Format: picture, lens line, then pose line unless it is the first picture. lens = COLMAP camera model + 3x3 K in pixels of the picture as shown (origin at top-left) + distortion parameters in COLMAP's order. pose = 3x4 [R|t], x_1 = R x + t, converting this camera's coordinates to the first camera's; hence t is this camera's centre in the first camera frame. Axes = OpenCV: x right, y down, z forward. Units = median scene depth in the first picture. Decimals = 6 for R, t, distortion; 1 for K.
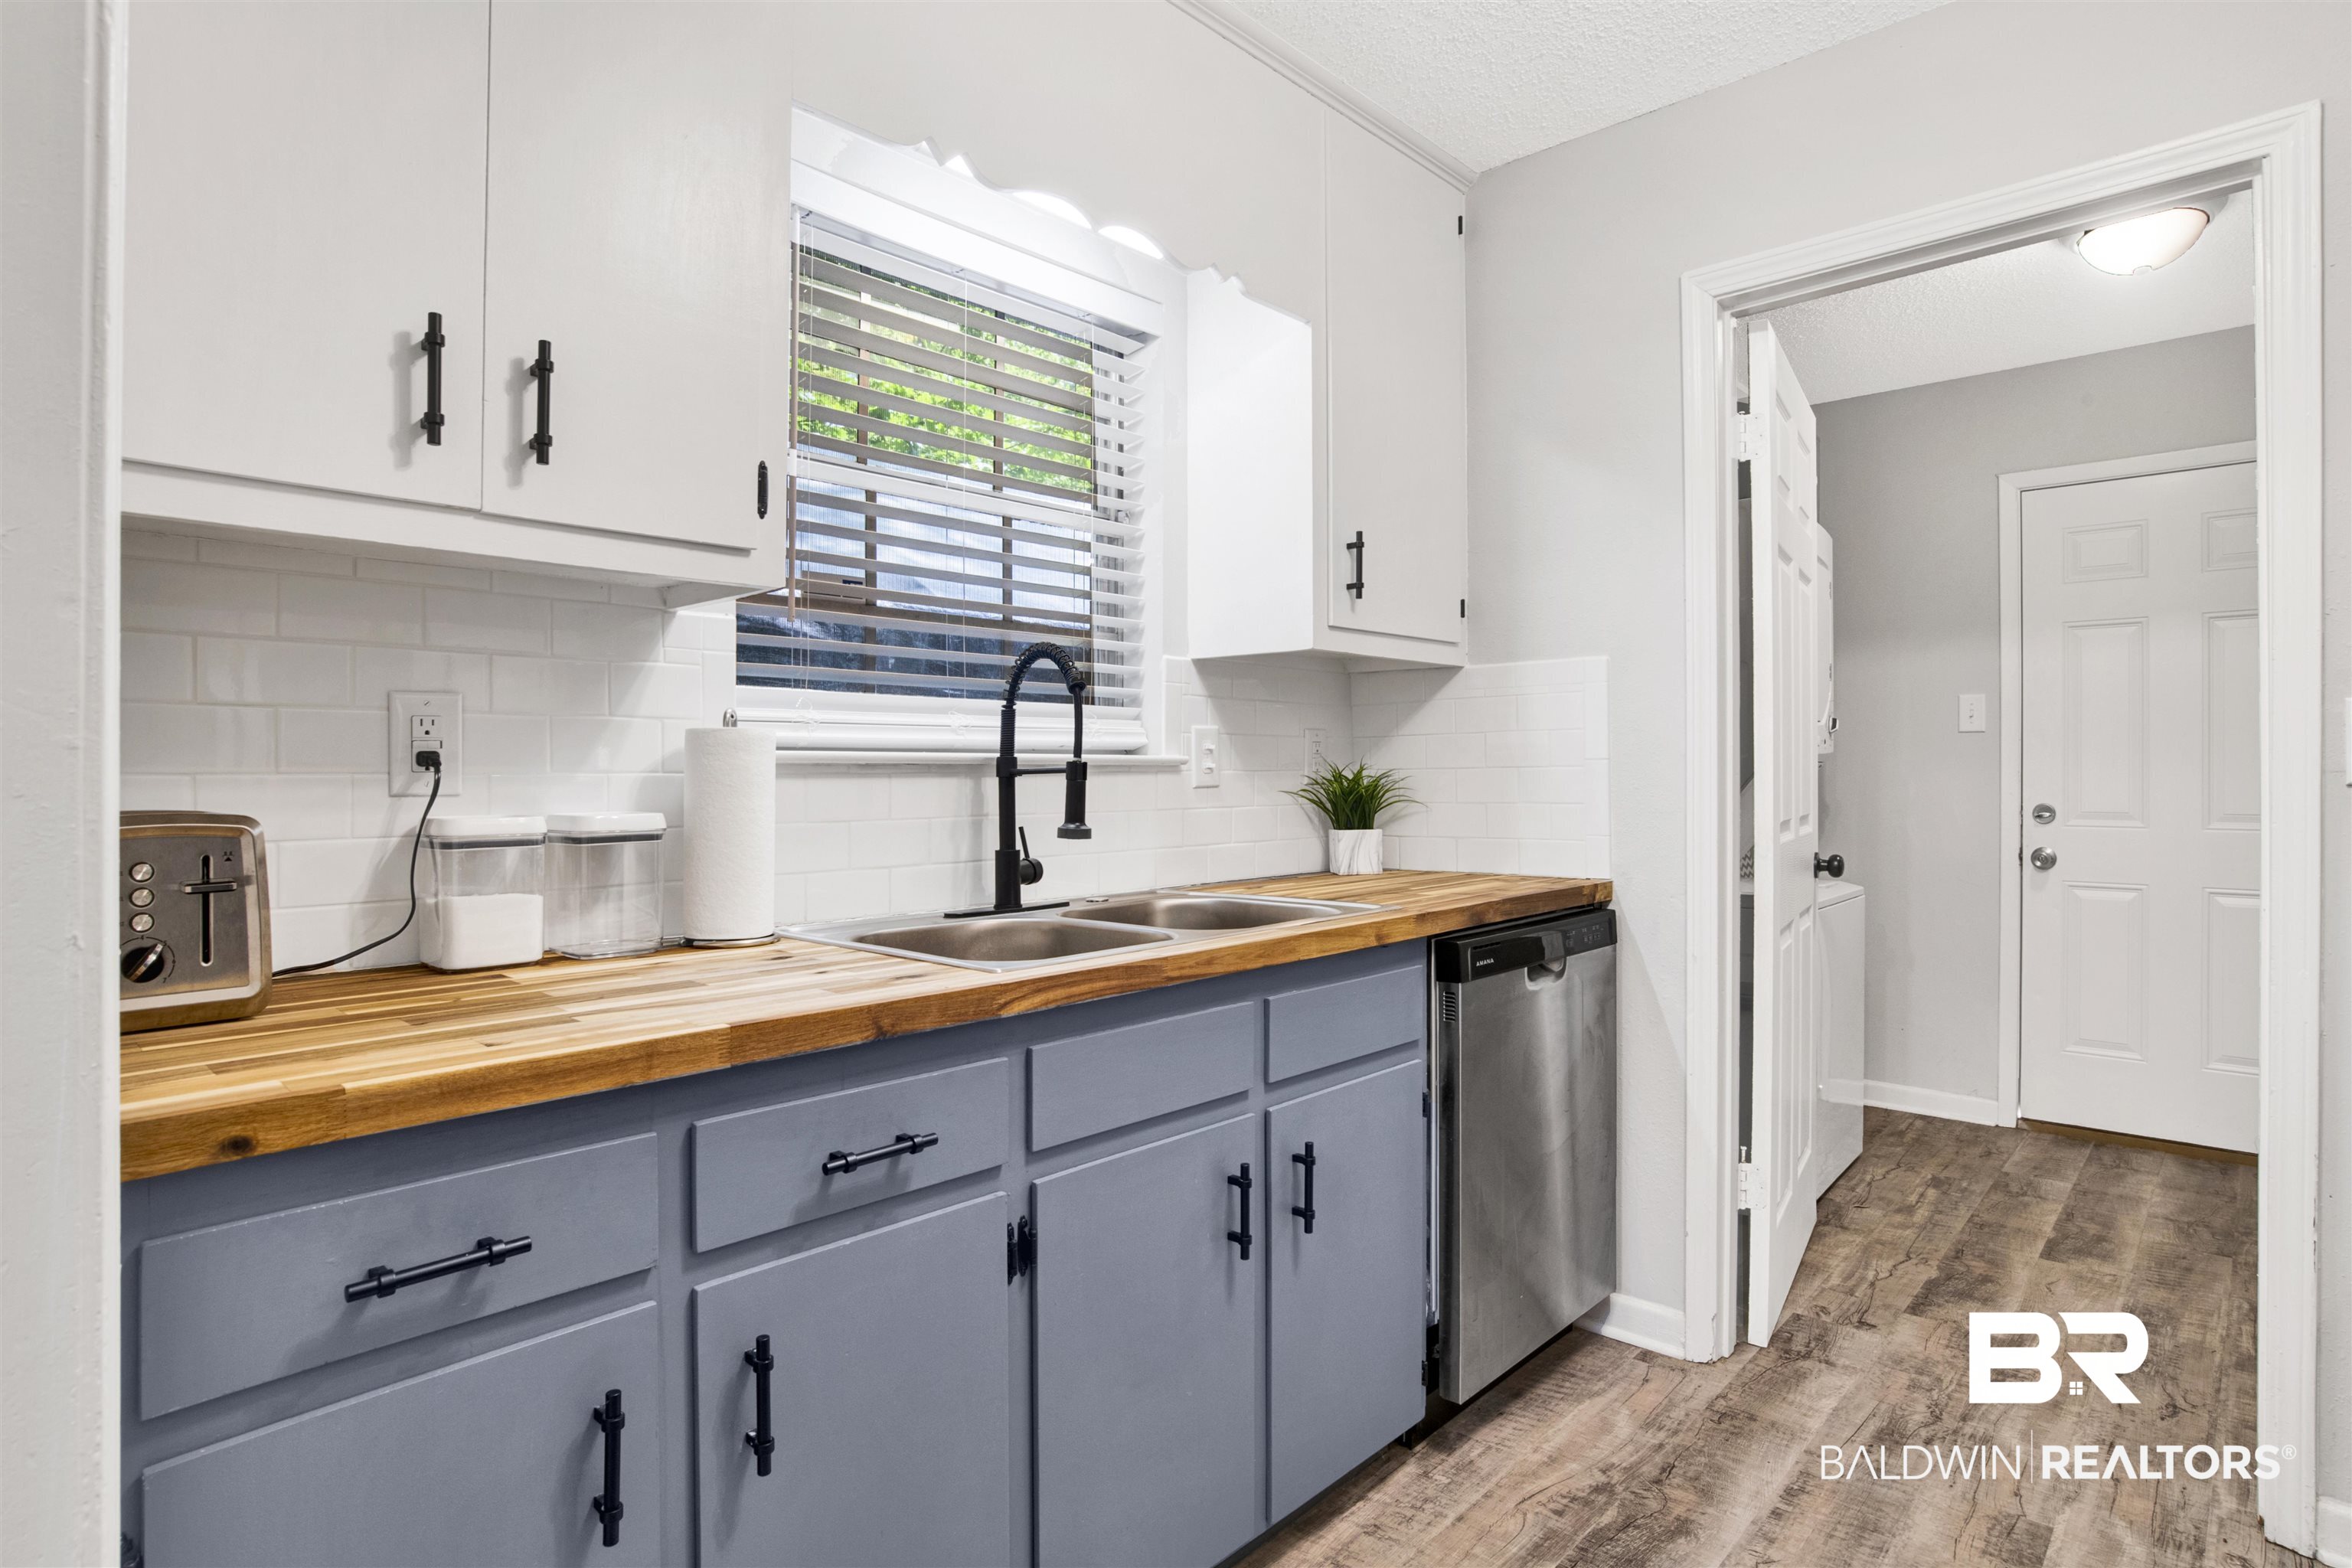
lens RADIAL K [[1257.7, 0, 1216.8], [0, 1257.7, 770.1], [0, 0, 1]] dist [-0.060890, 0.025028]
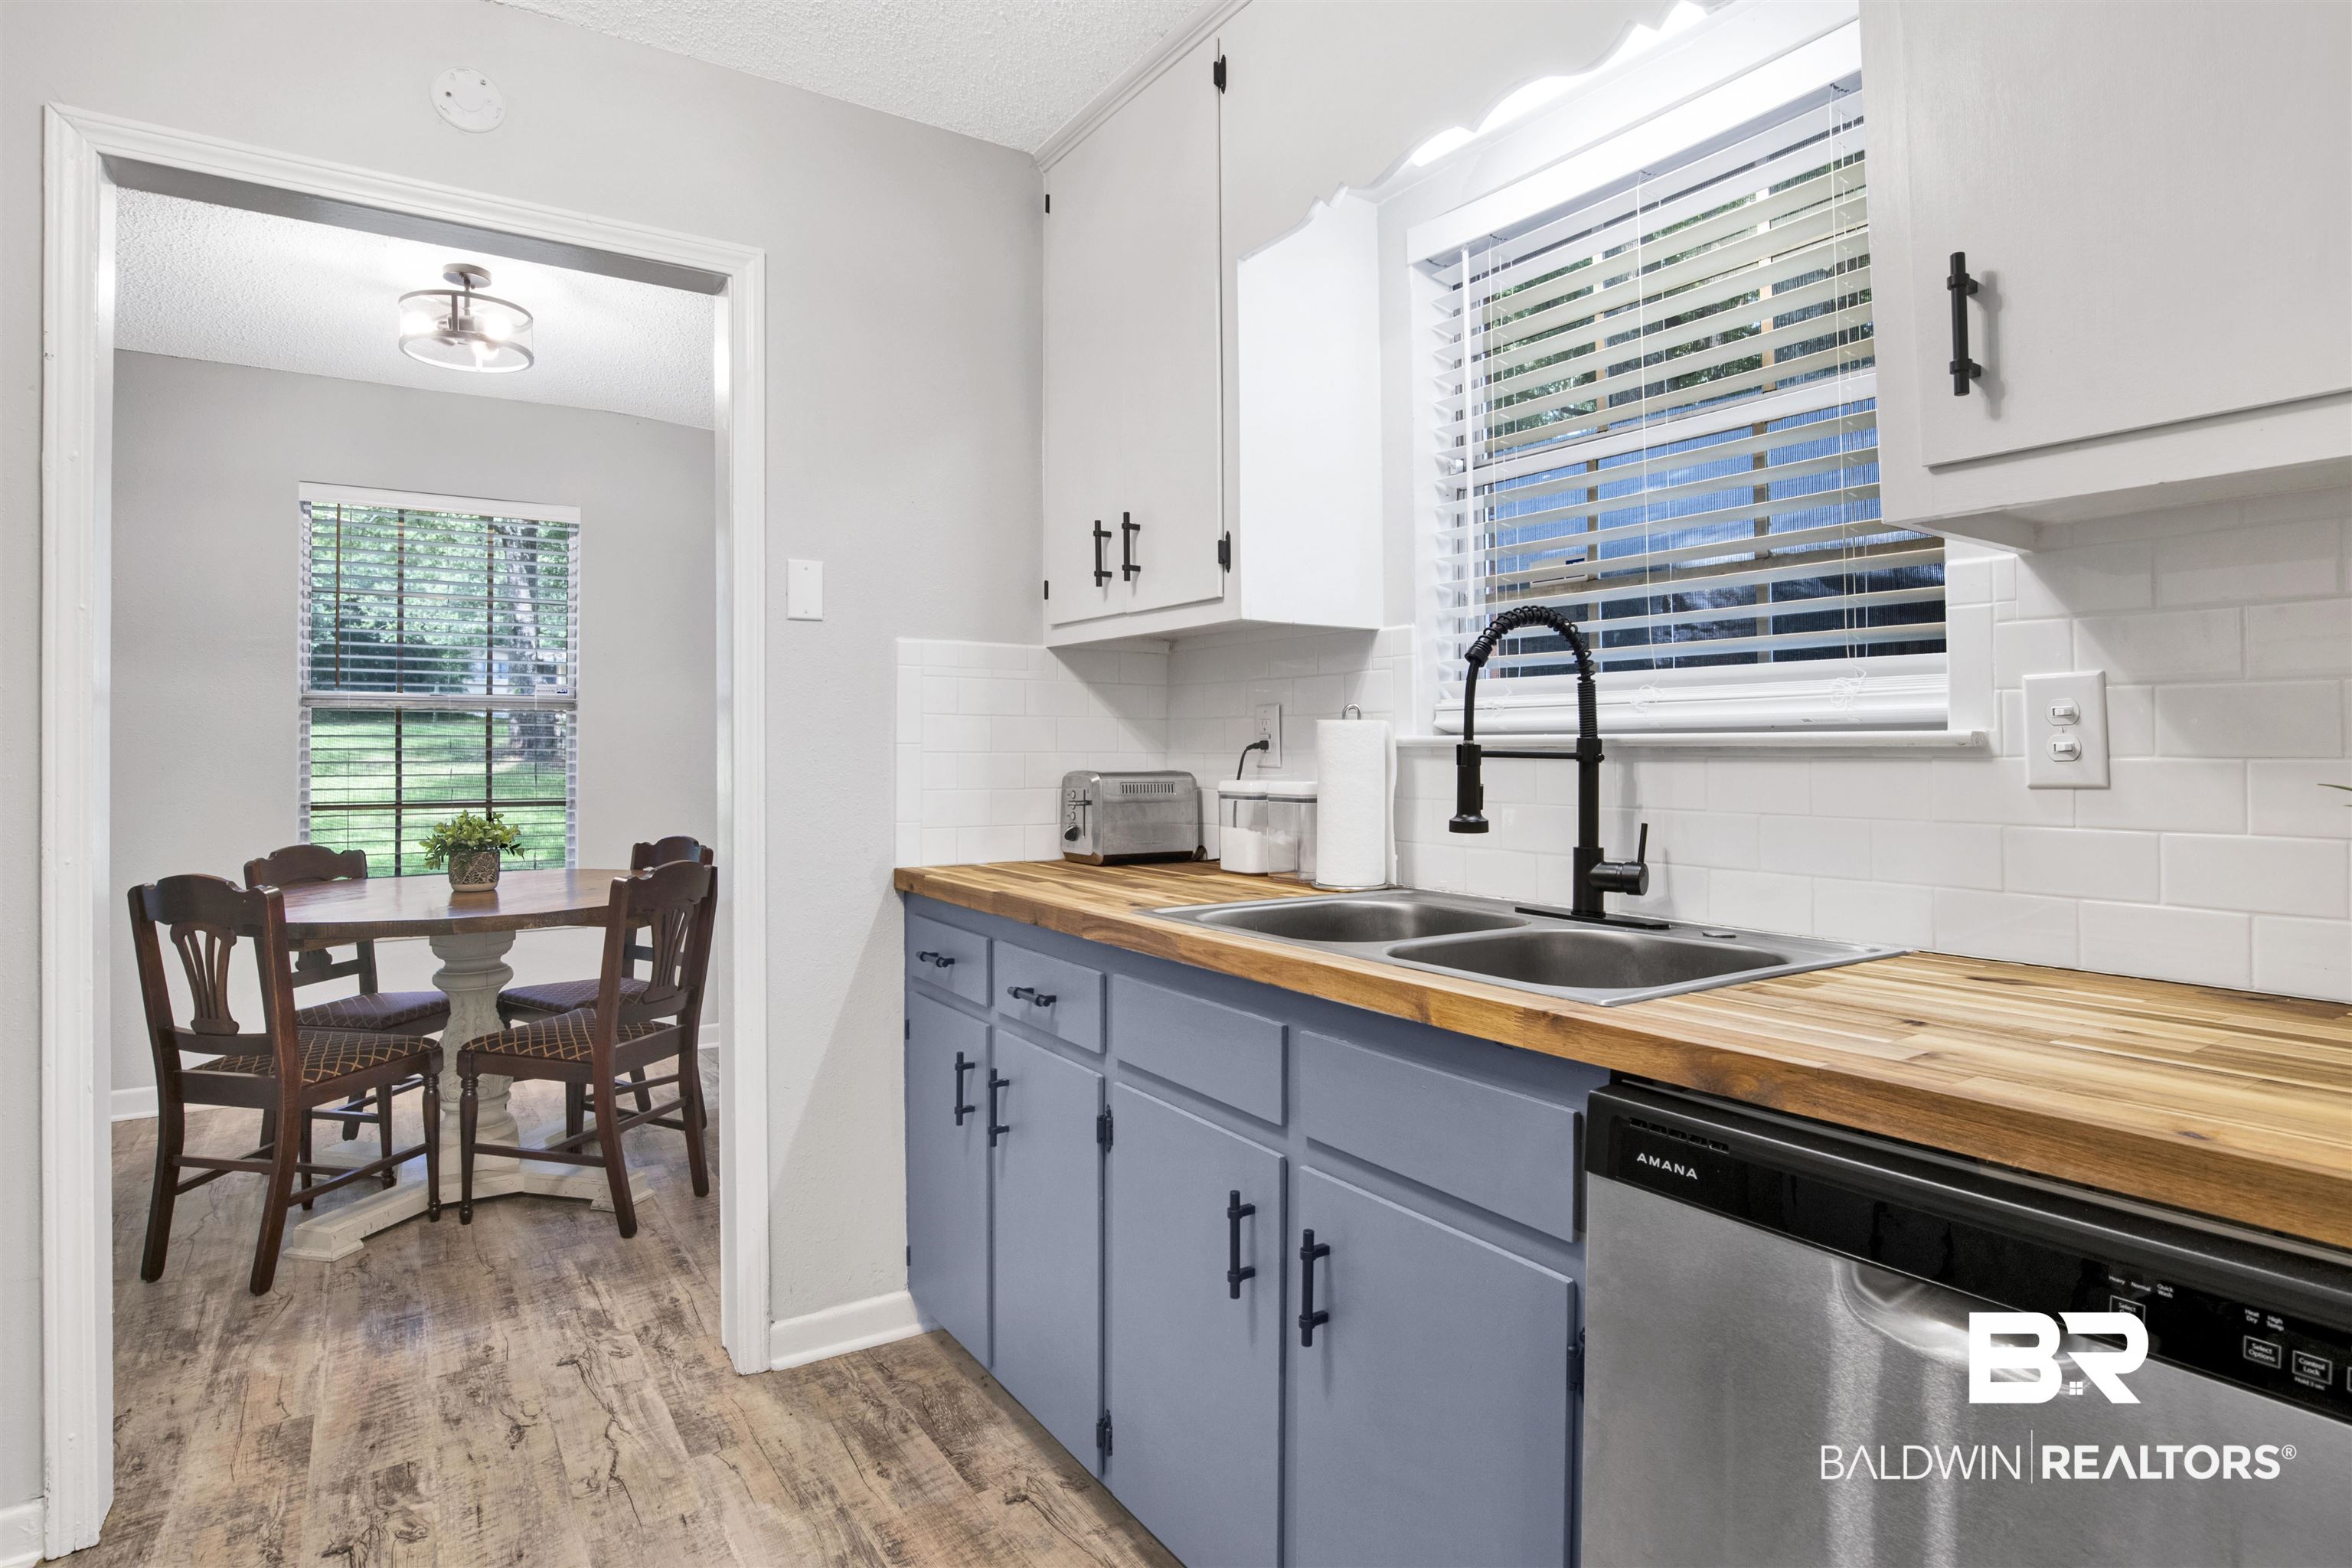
lens RADIAL K [[1245.5, 0, 1230.2], [0, 1245.5, 748.5], [0, 0, 1]] dist [-0.060846, 0.002038]
pose [[-0.231959, -0.003198, -0.972720, 0.601358], [-0.000978, 0.999995, -0.003054, -0.000747], [0.972725, 0.000242, -0.231961, 0.816407]]
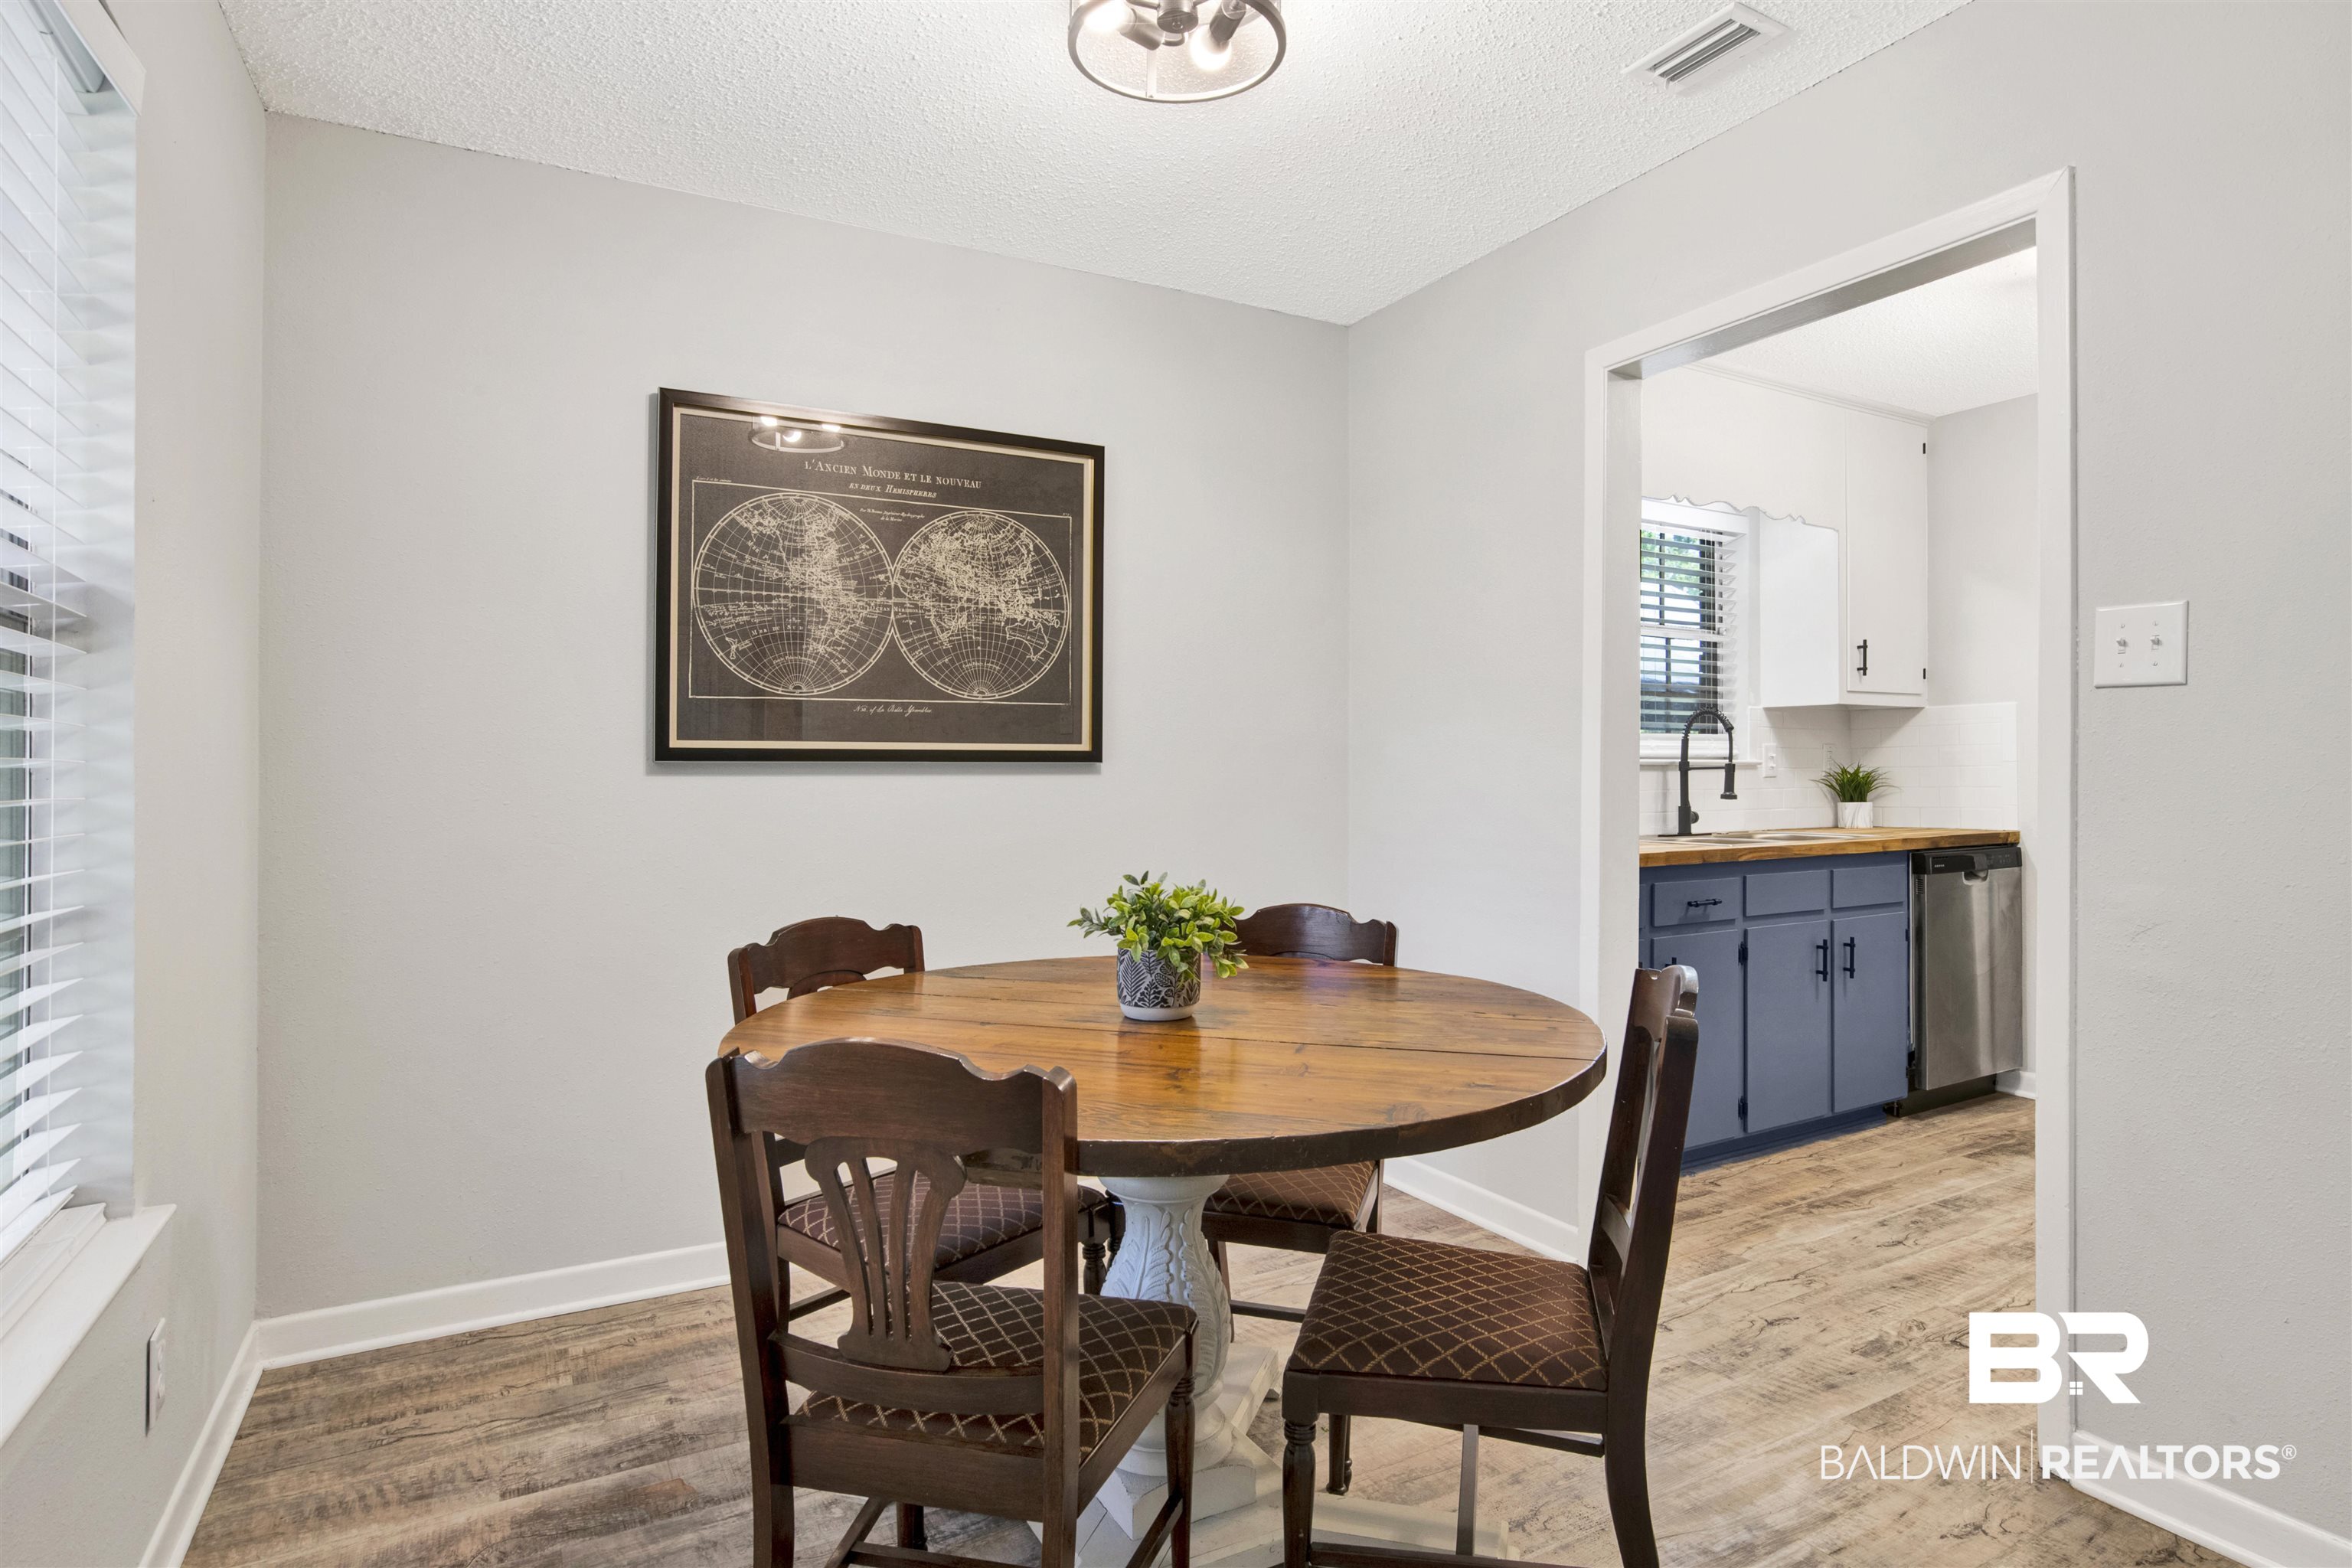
lens RADIAL K [[1257.7, 0, 1216.8], [0, 1257.7, 770.1], [0, 0, 1]] dist [-0.060890, 0.025028]
pose [[0.951460, -0.002073, -0.307767, -0.227702], [0.001319, 0.999996, -0.002659, 0.007664], [0.307771, 0.002124, 0.951458, -1.009332]]
